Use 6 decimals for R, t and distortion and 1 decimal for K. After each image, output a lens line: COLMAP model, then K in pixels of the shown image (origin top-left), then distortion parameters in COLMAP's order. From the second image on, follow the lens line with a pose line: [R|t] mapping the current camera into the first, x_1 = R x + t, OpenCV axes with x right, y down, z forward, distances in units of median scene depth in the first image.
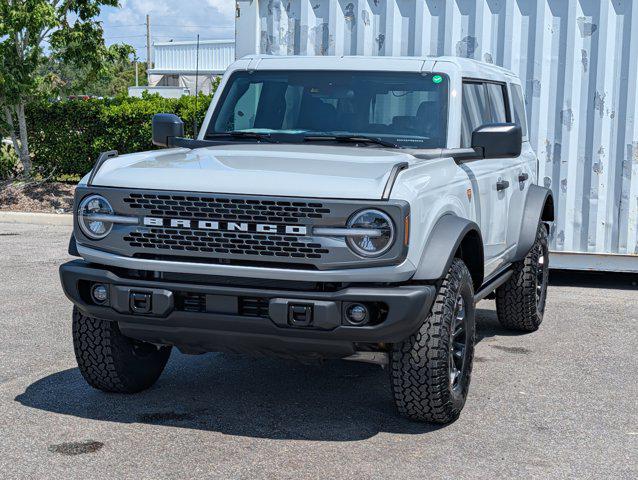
lens RADIAL K [[1227.3, 0, 318.2], [0, 1227.3, 269.3], [0, 0, 1]] dist [0.153488, -0.320979]
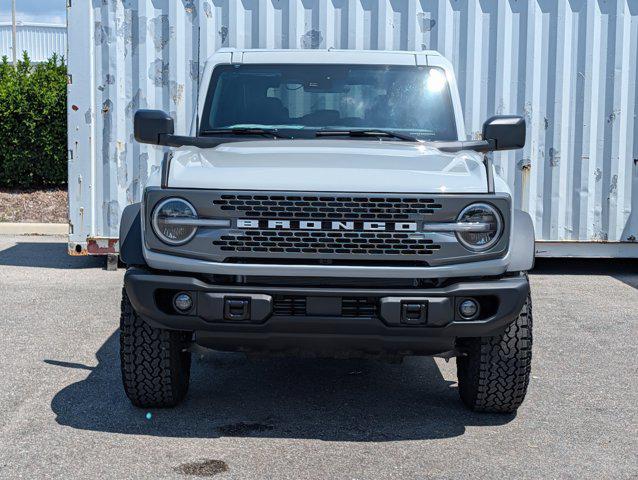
lens RADIAL K [[1243.1, 0, 295.2], [0, 1243.1, 241.1], [0, 0, 1]] dist [0.100078, 0.090633]
pose [[0.958915, -0.040197, 0.280833, -0.369488], [0.044942, 0.998935, -0.010475, -0.013507], [-0.280113, 0.022666, 0.959700, 0.066516]]
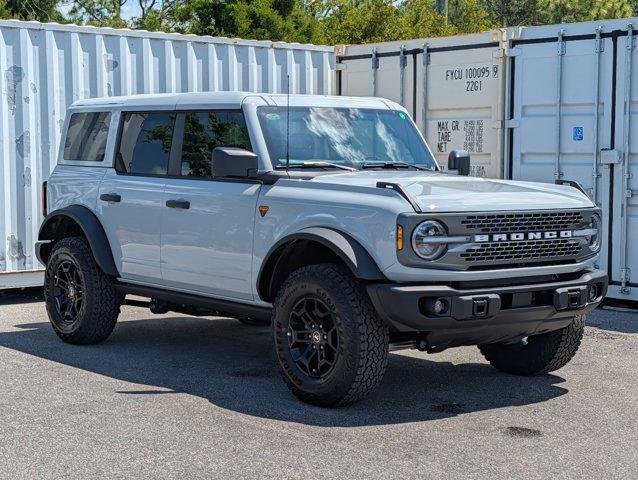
lens RADIAL K [[1243.1, 0, 295.2], [0, 1243.1, 241.1], [0, 0, 1]] dist [0.100078, 0.090633]
pose [[0.567162, -0.081557, 0.819558, -1.219438], [0.111793, 0.993499, 0.021502, -0.081984], [-0.815984, 0.079426, 0.572592, 0.459921]]
